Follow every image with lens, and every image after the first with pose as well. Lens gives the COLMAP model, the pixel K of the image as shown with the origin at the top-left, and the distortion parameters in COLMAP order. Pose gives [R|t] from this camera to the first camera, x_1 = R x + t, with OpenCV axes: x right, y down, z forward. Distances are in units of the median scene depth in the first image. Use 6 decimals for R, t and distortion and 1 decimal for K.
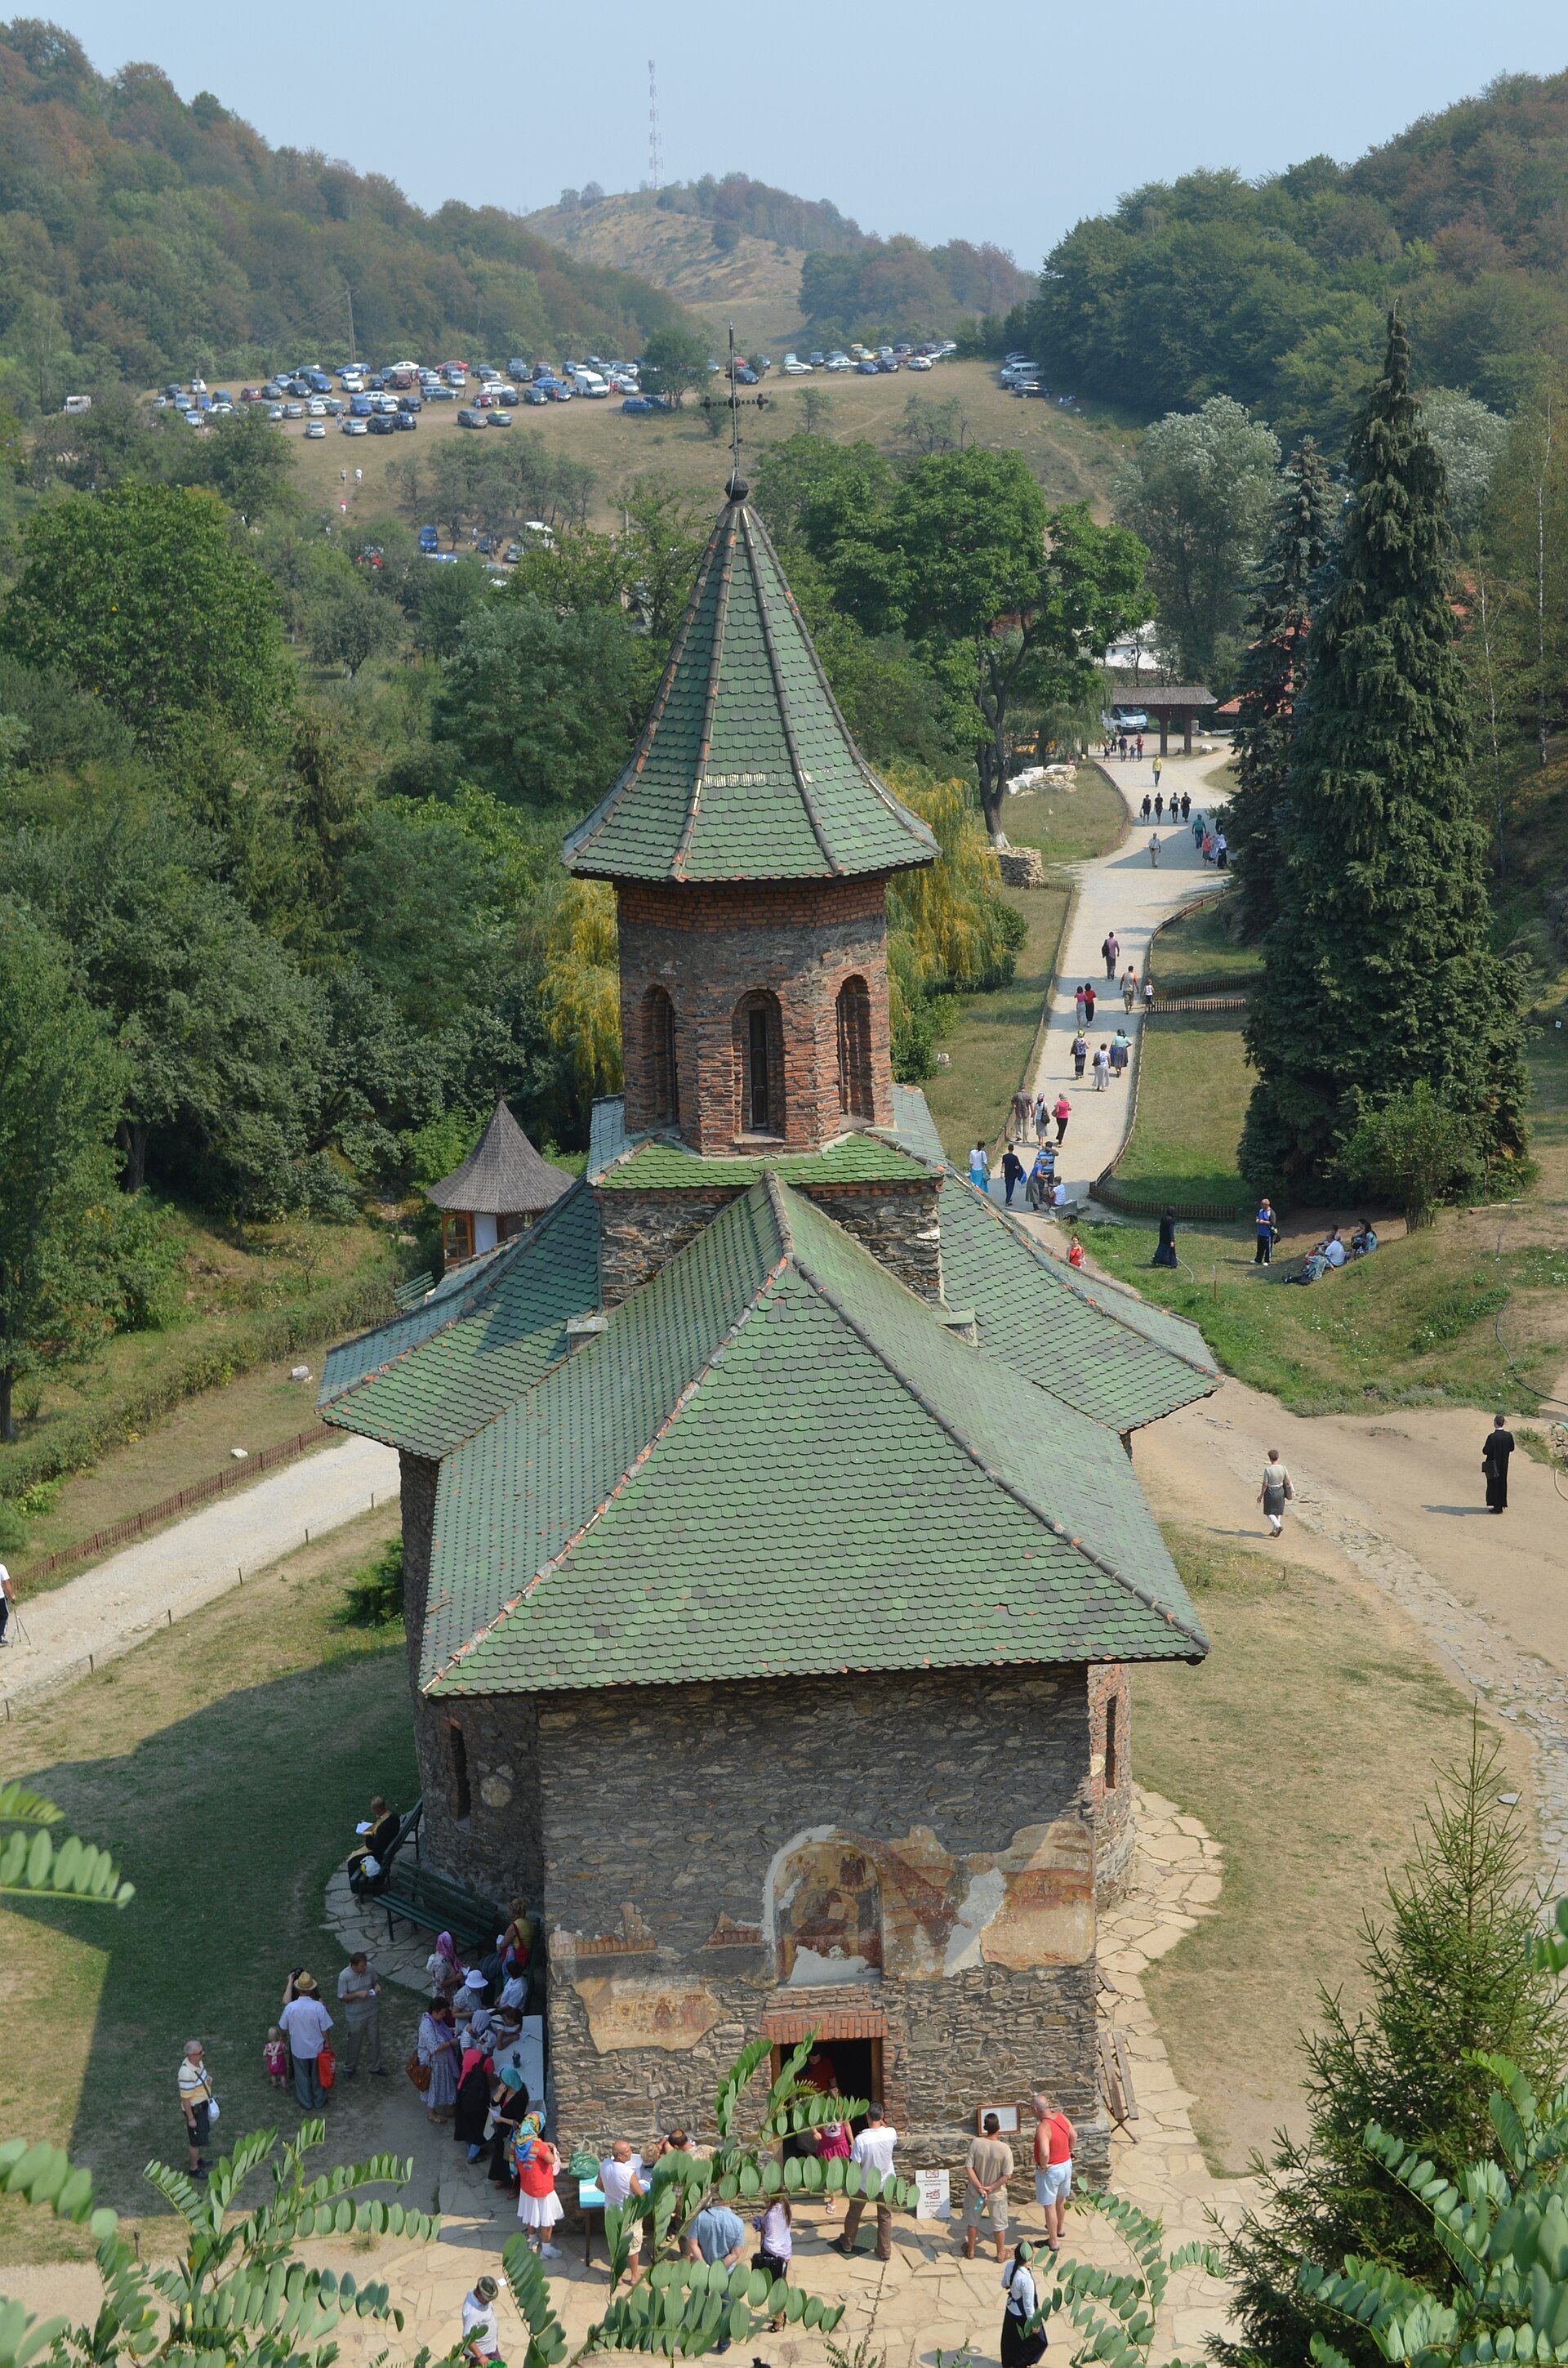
lens RADIAL K [[3655.7, 0, 785.2], [0, 3655.7, 1183.3], [0, 0, 1]] dist [0.039890, 0.000000]
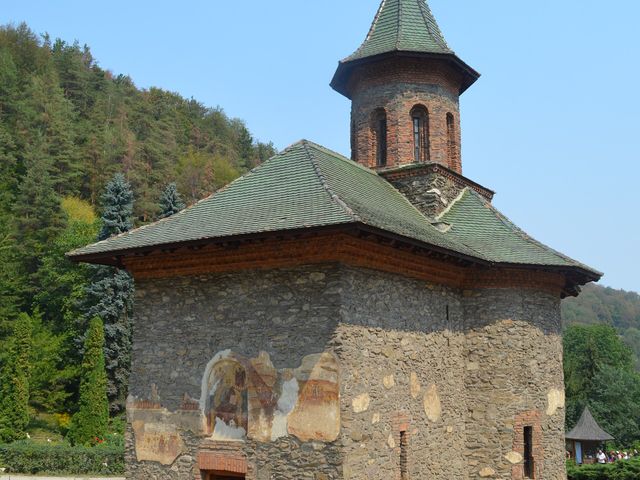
lens RADIAL K [[757.9, 0, 319.8], [0, 757.9, 240.7], [0, 0, 1]] dist [-0.018033, 0.000000]
pose [[0.784472, -0.083879, -0.614465, 0.310799], [-0.191626, 0.909541, -0.368802, 0.262862], [0.589816, 0.407062, 0.697436, 0.706477]]
